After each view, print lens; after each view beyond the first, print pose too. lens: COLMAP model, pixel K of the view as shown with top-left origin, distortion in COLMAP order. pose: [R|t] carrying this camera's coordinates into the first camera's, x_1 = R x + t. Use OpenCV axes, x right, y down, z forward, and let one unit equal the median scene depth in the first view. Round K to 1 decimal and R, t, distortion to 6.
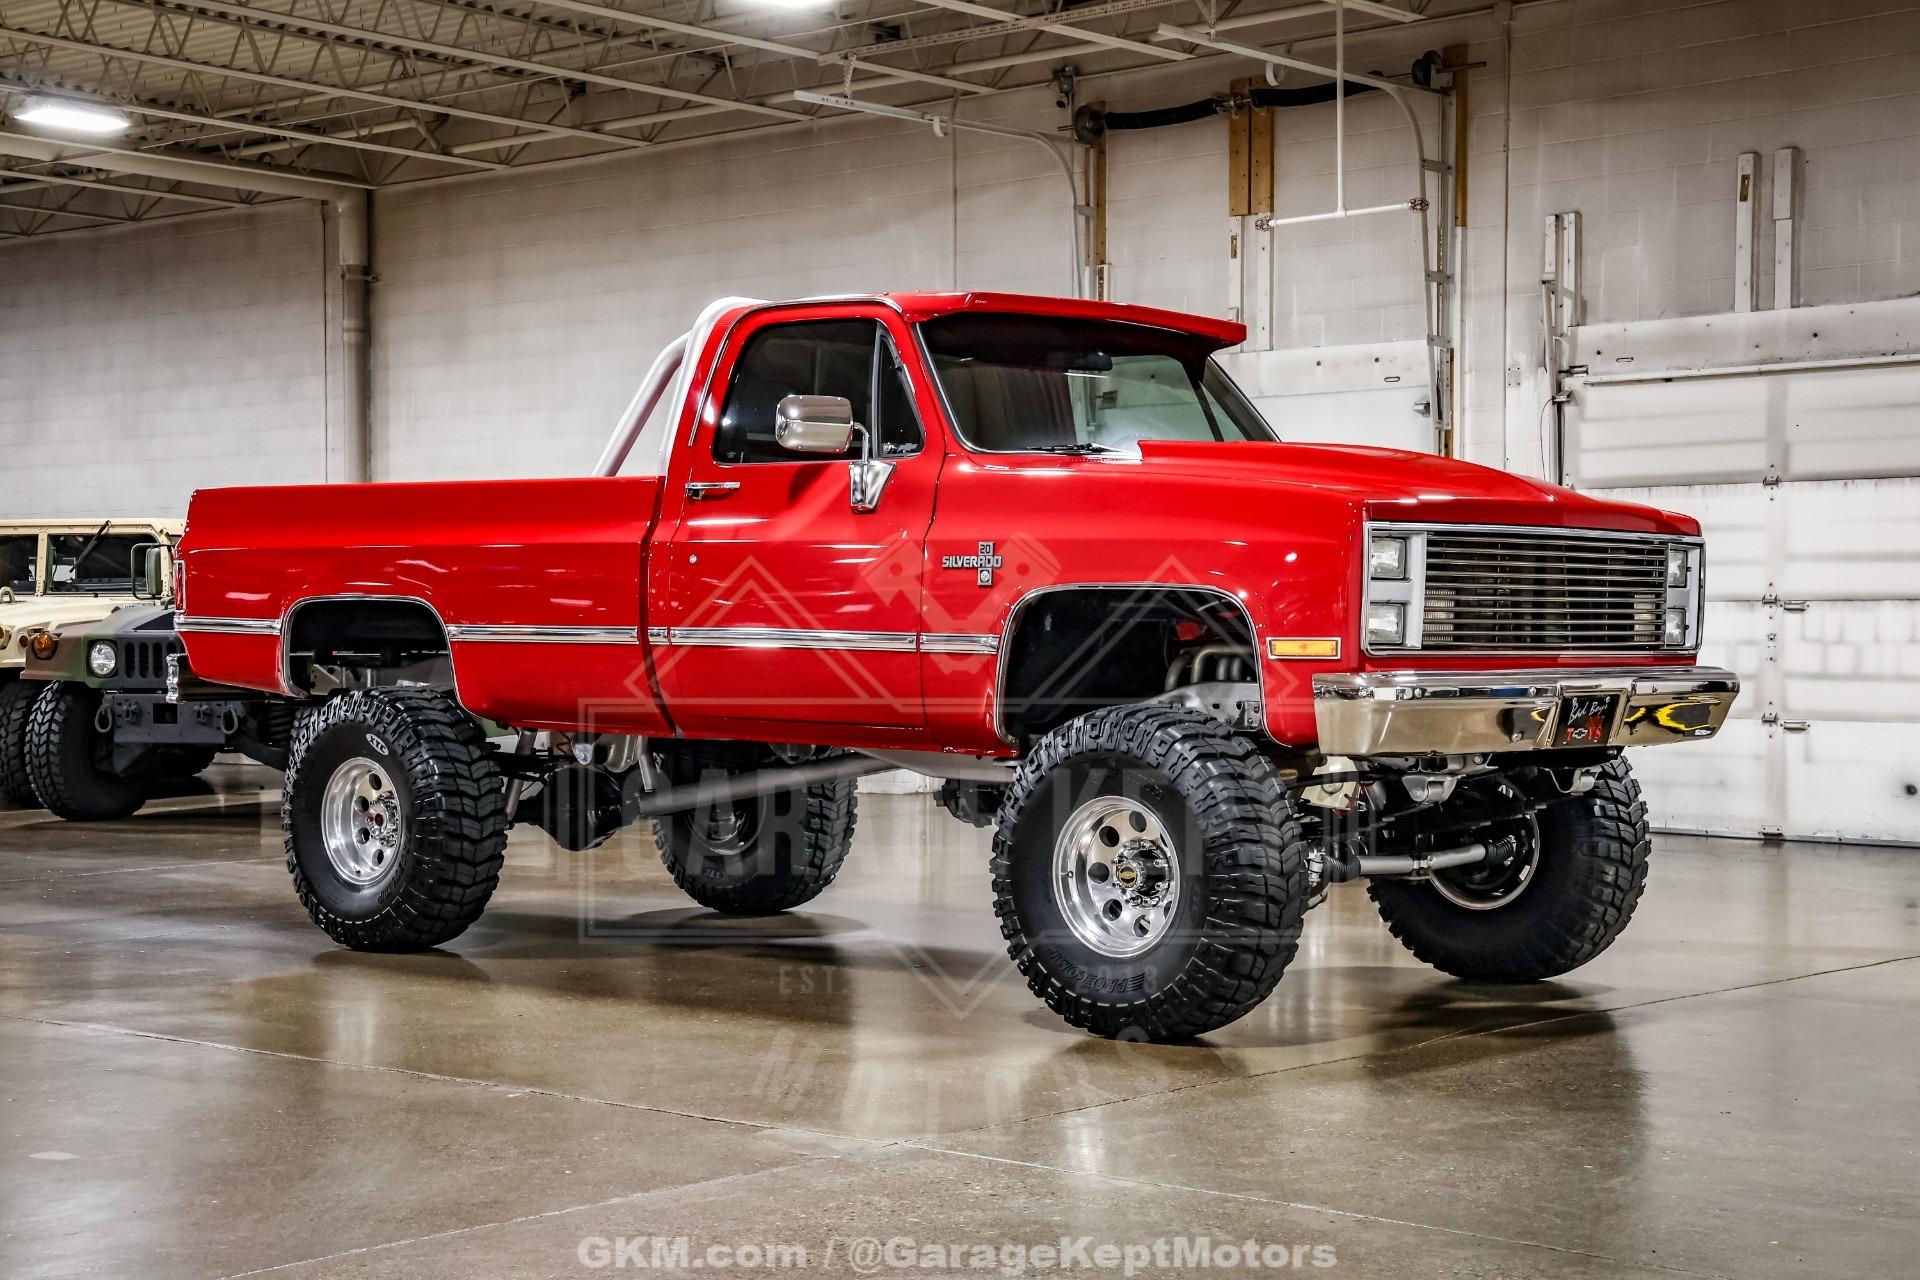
lens RADIAL K [[3278.6, 0, 960.0], [0, 3278.6, 640.0], [0, 0, 1]] dist [0.177022, 0.242494]
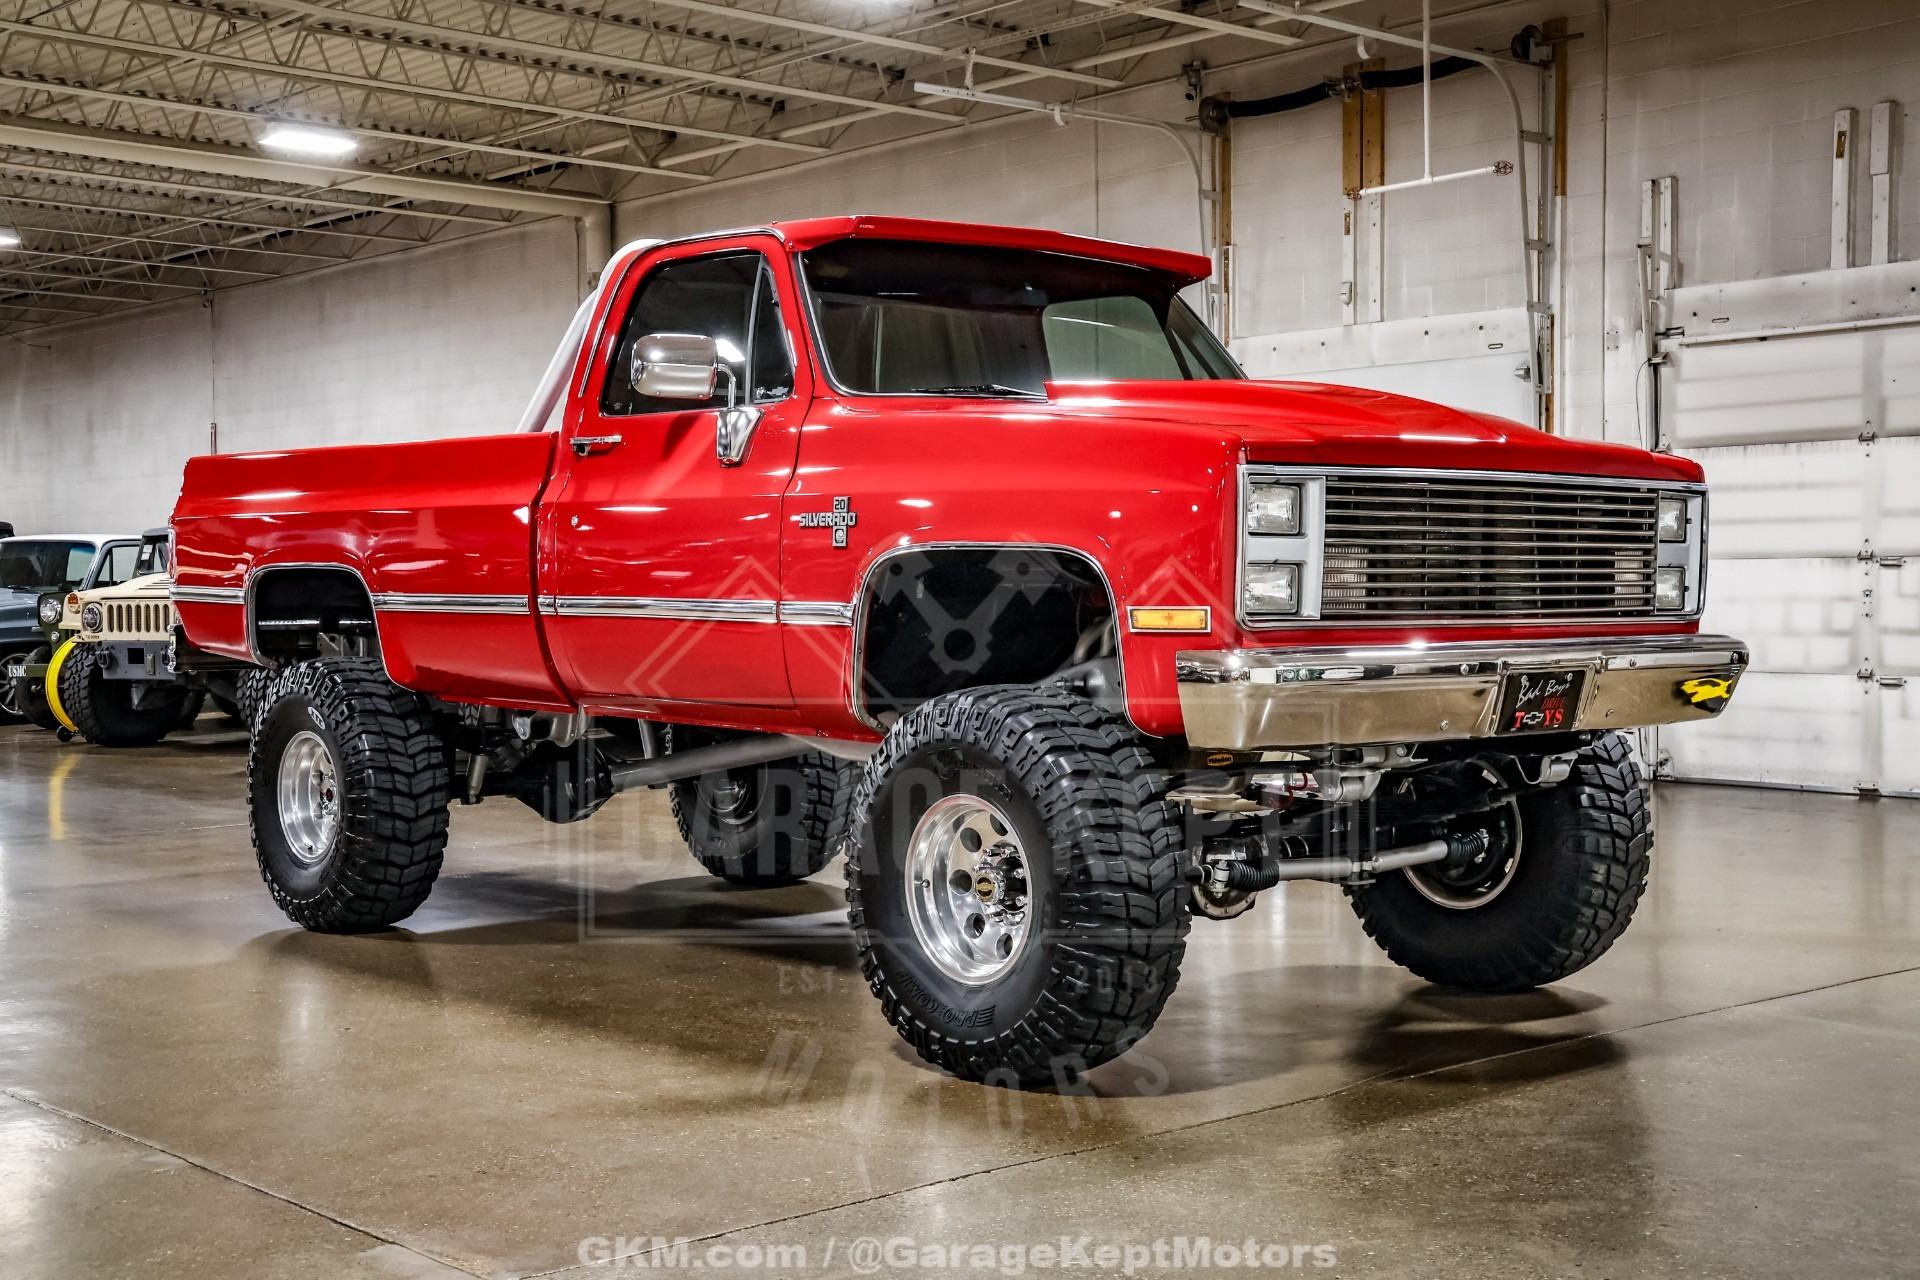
lens RADIAL K [[2558.9, 0, 960.0], [0, 2558.9, 640.0], [0, 0, 1]] dist [0.027632, 0.366320]
pose [[0.991963, -0.004022, -0.126467, 0.105263], [0.006282, 0.999828, 0.017478, -0.003068], [0.126375, -0.018132, 0.991817, 0.282223]]
